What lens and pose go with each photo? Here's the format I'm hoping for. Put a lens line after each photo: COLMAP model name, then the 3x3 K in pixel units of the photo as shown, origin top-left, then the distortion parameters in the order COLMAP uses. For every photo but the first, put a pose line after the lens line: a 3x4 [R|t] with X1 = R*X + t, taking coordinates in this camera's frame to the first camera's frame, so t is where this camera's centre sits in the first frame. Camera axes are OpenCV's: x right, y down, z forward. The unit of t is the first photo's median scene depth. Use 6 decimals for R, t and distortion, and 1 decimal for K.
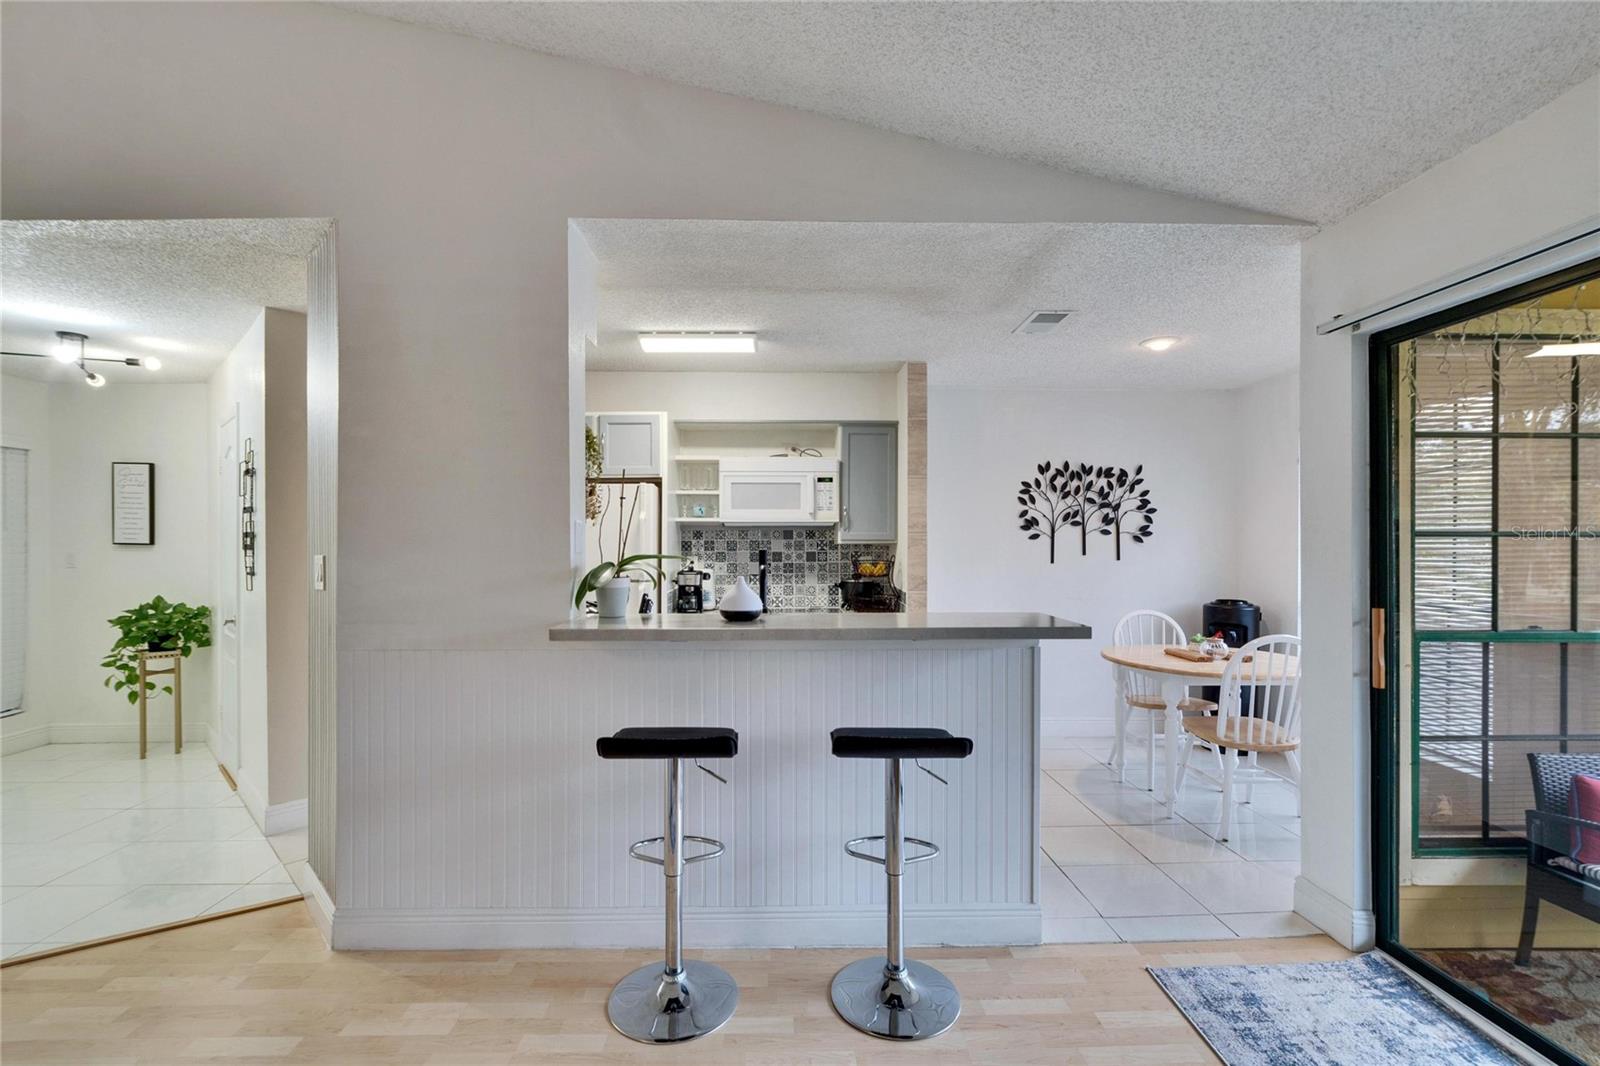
lens RADIAL K [[711.6, 0, 787.9], [0, 711.6, 549.9], [0, 0, 1]] dist [-0.009318, 0.001450]
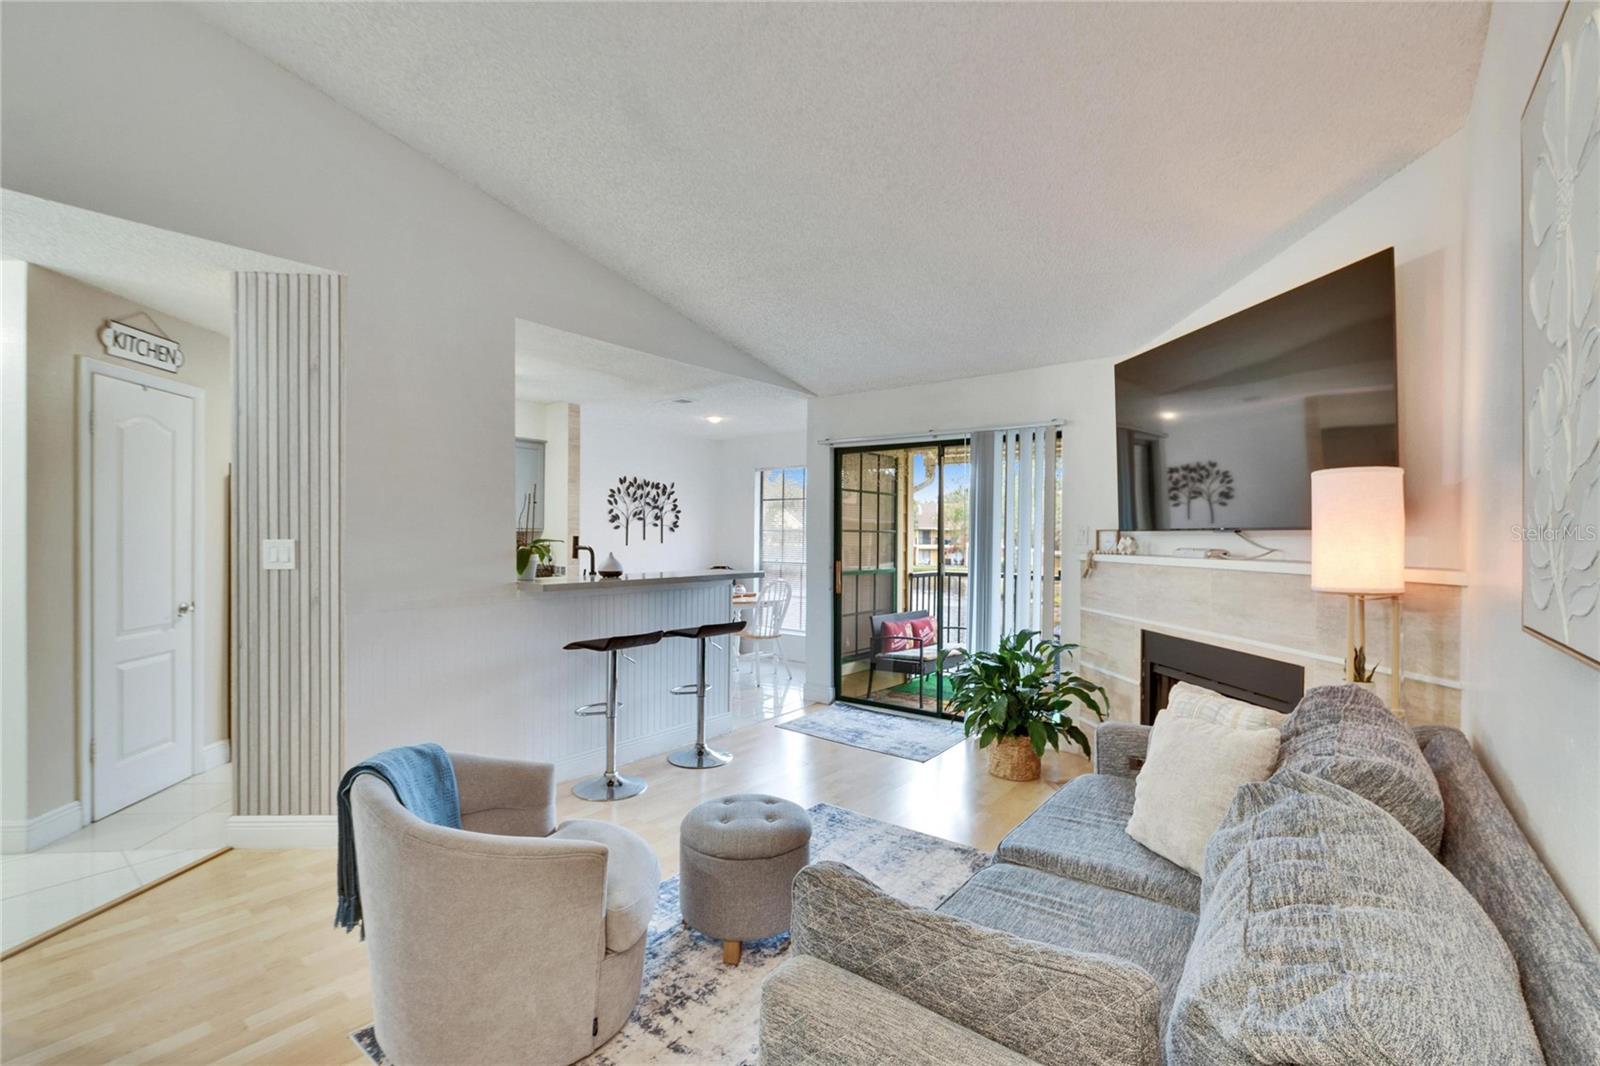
lens RADIAL K [[711.6, 0, 804.0], [0, 711.6, 543.5], [0, 0, 1]] dist [-0.009318, 0.001450]
pose [[0.633008, -0.003650, 0.774137, -0.586765], [-0.005263, 0.999945, 0.009018, -0.000313], [-0.774127, -0.009783, 0.632954, -0.239040]]
